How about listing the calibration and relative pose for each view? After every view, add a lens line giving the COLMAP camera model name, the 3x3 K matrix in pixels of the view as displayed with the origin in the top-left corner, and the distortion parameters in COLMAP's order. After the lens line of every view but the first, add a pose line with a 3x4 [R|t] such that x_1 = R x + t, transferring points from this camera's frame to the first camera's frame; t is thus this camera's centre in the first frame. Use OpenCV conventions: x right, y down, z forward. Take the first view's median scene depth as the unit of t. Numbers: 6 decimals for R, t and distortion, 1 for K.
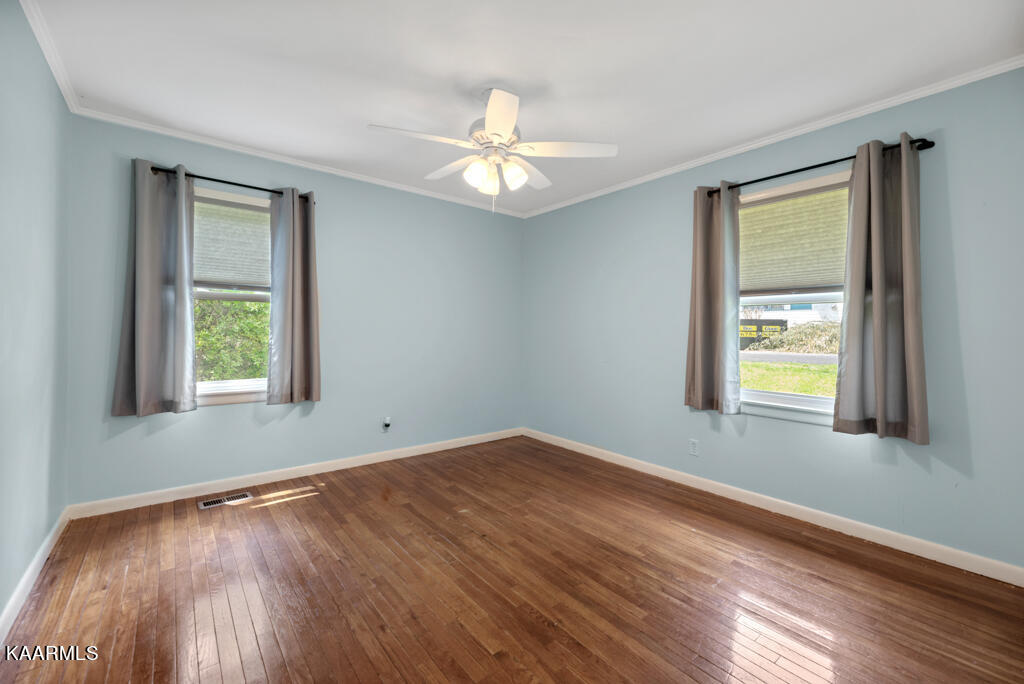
lens RADIAL K [[417.6, 0, 514.1], [0, 417.6, 333.4], [0, 0, 1]] dist [-0.000765, 0.000089]
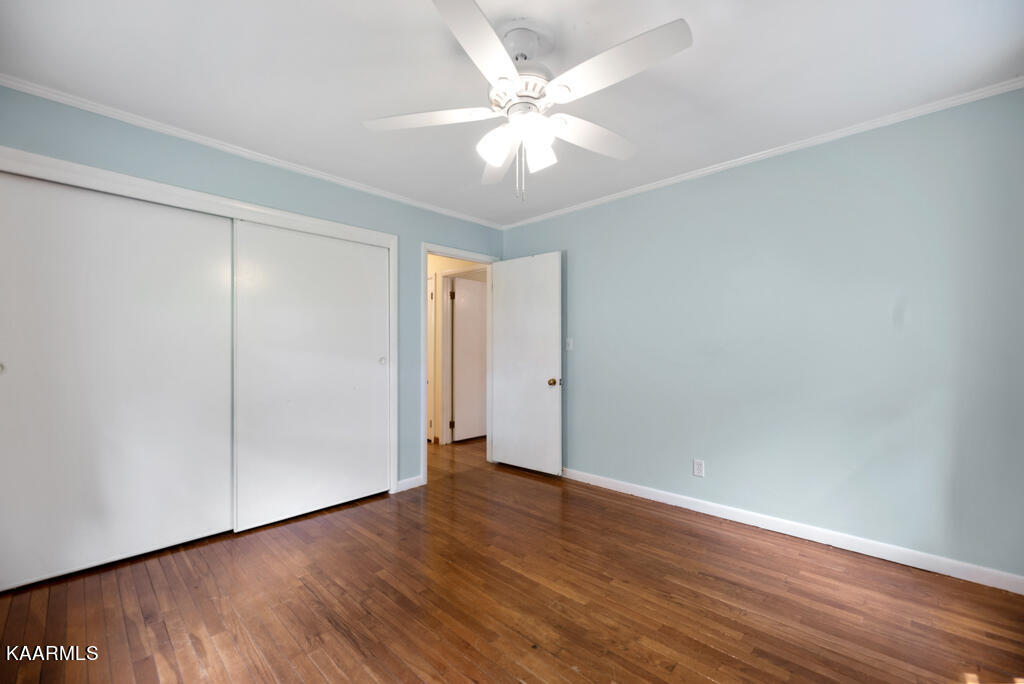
lens RADIAL K [[417.6, 0, 512.8], [0, 417.6, 346.5], [0, 0, 1]] dist [-0.000765, 0.000089]
pose [[-0.990746, -0.012500, -0.135155, 0.075909], [-0.010954, 0.999866, -0.012180, -0.006604], [0.135290, -0.010587, -0.990750, 2.004616]]
